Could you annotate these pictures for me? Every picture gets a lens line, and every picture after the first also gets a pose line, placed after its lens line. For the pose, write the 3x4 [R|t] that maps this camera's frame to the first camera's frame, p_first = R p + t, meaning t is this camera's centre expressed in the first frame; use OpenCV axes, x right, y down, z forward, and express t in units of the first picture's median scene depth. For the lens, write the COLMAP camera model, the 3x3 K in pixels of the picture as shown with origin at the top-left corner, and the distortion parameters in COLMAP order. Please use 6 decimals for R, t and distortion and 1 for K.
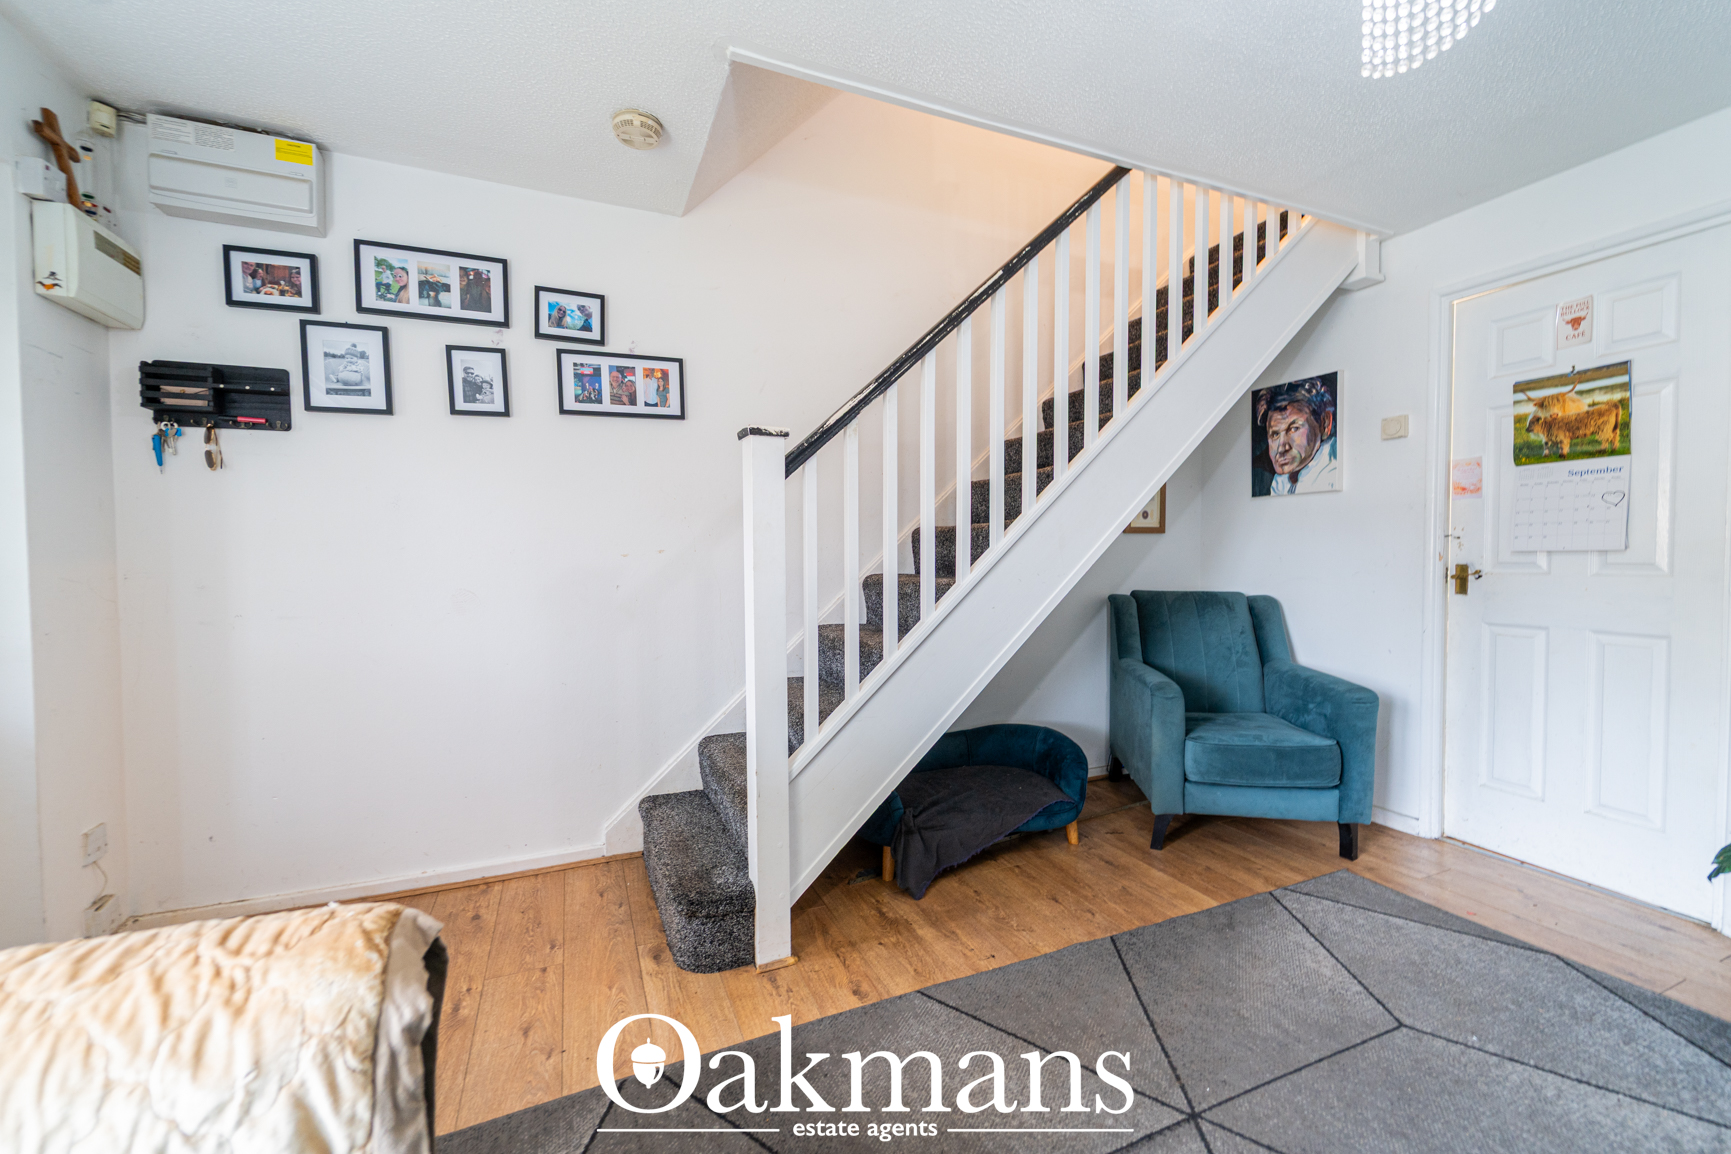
lens RADIAL K [[704.0, 0, 869.3], [0, 704.0, 573.8], [0, 0, 1]] dist [0.001980, -0.000701]
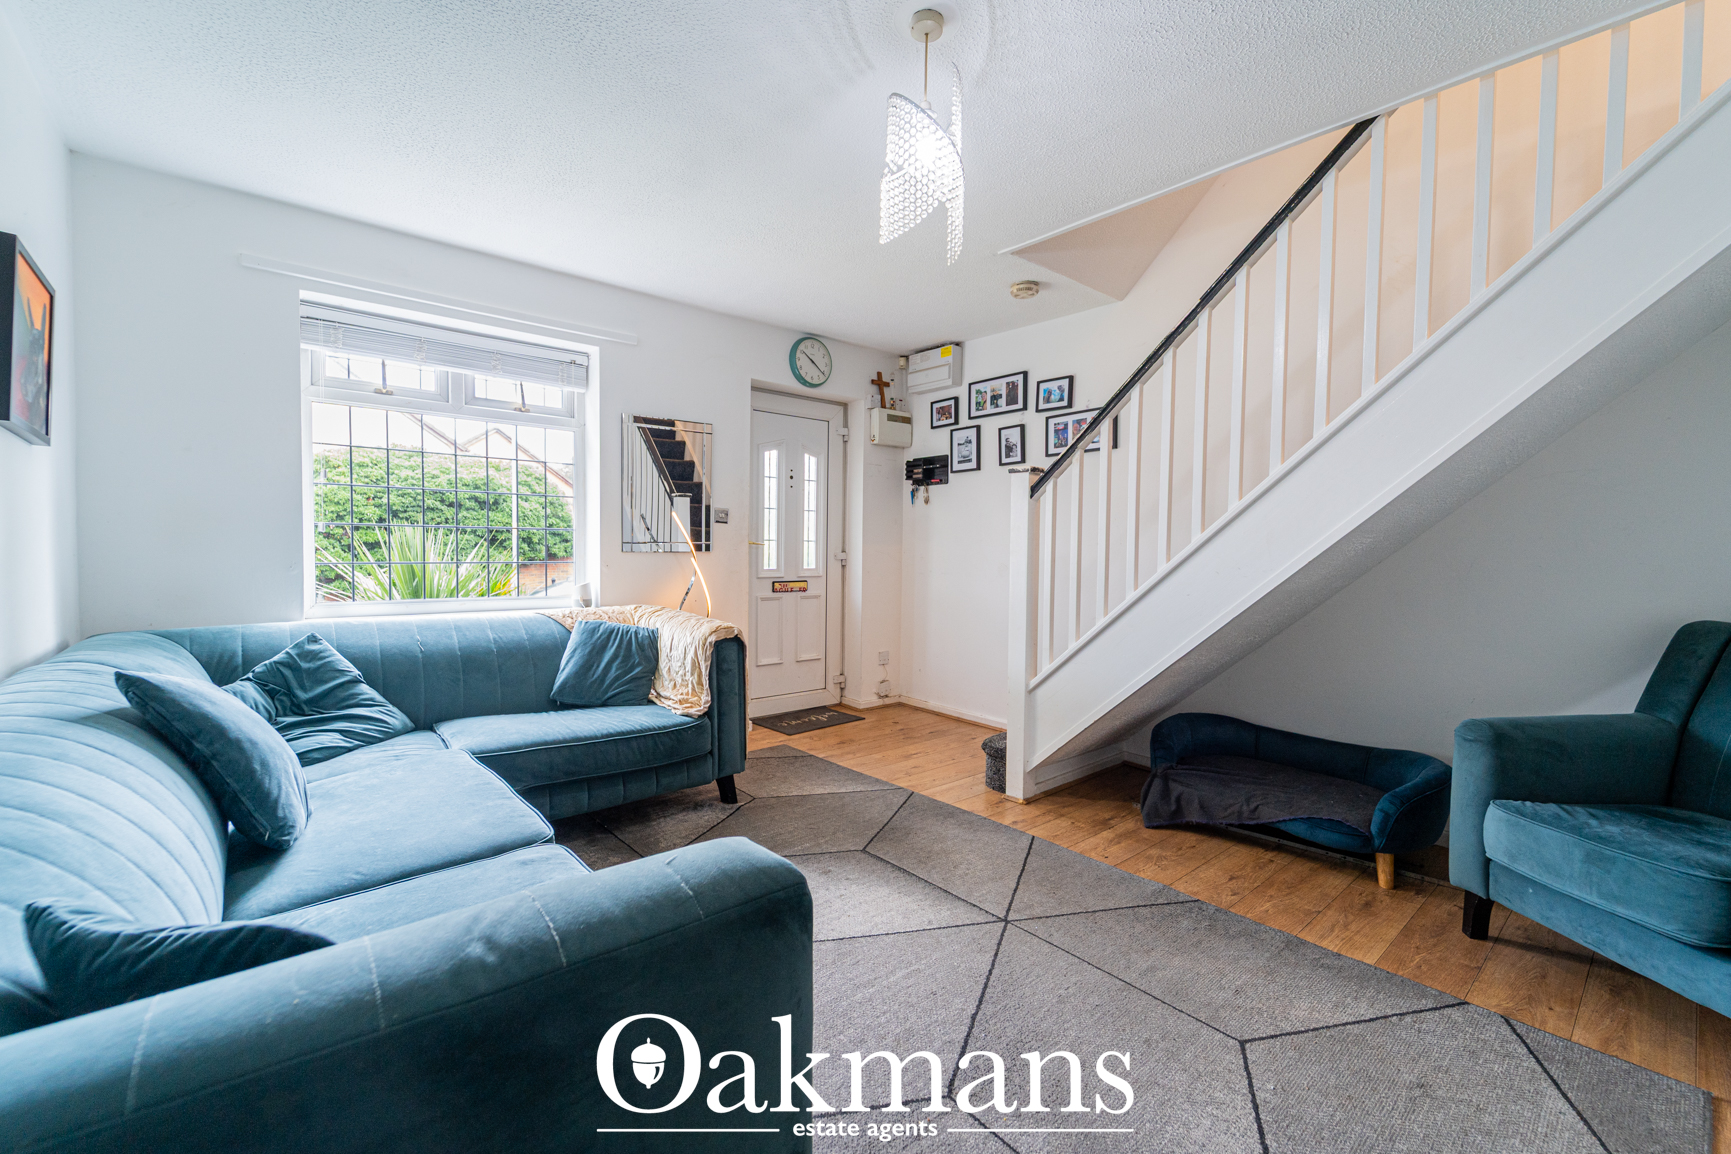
lens RADIAL K [[705.4, 0, 873.3], [0, 705.4, 573.6], [0, 0, 1]] dist [-0.000792, -0.000857]
pose [[0.309472, 0.049621, -0.949613, 1.062434], [-0.041092, 0.998403, 0.038779, -0.010123], [0.950020, 0.027020, 0.311016, 0.146949]]
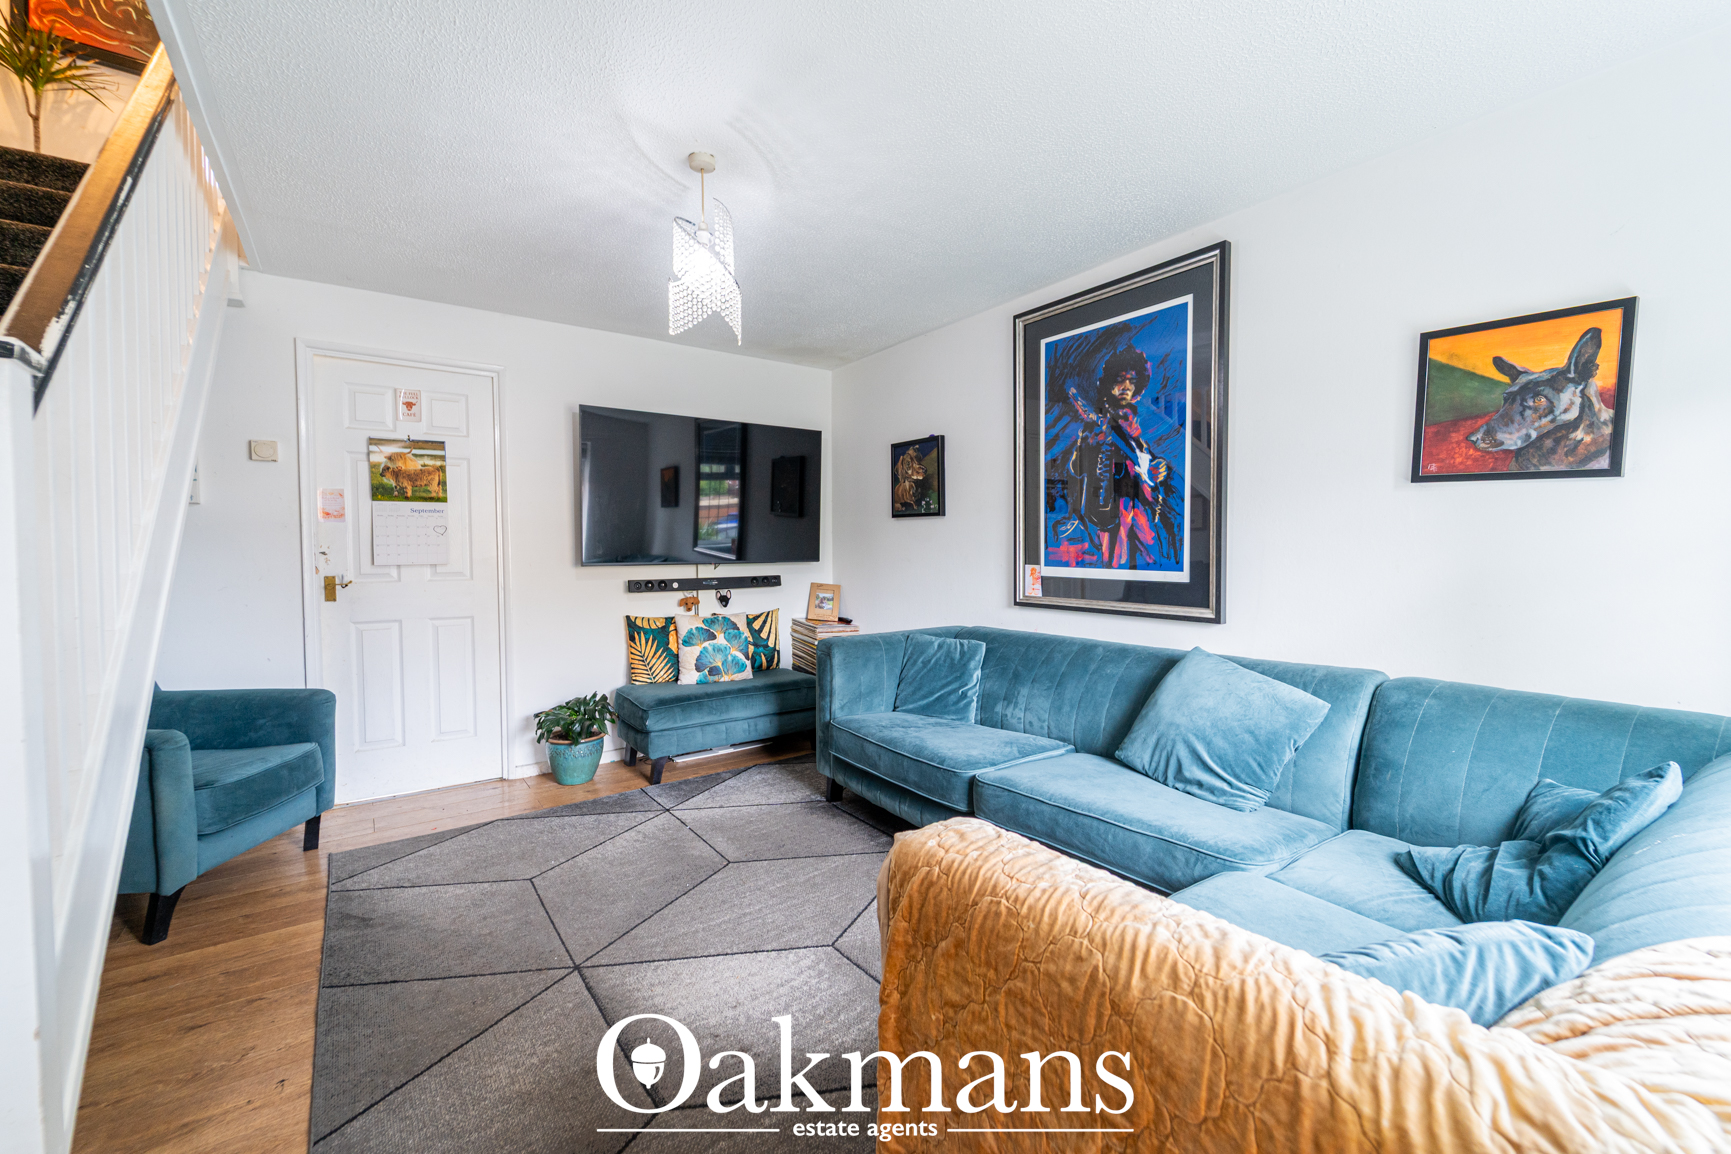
lens RADIAL K [[705.4, 0, 873.3], [0, 705.4, 573.6], [0, 0, 1]] dist [-0.000792, -0.000857]
pose [[-0.220802, -0.027933, 0.974919, -0.629317], [0.032215, 0.998835, 0.035915, -0.037152], [-0.974787, 0.039338, -0.219645, 0.419441]]
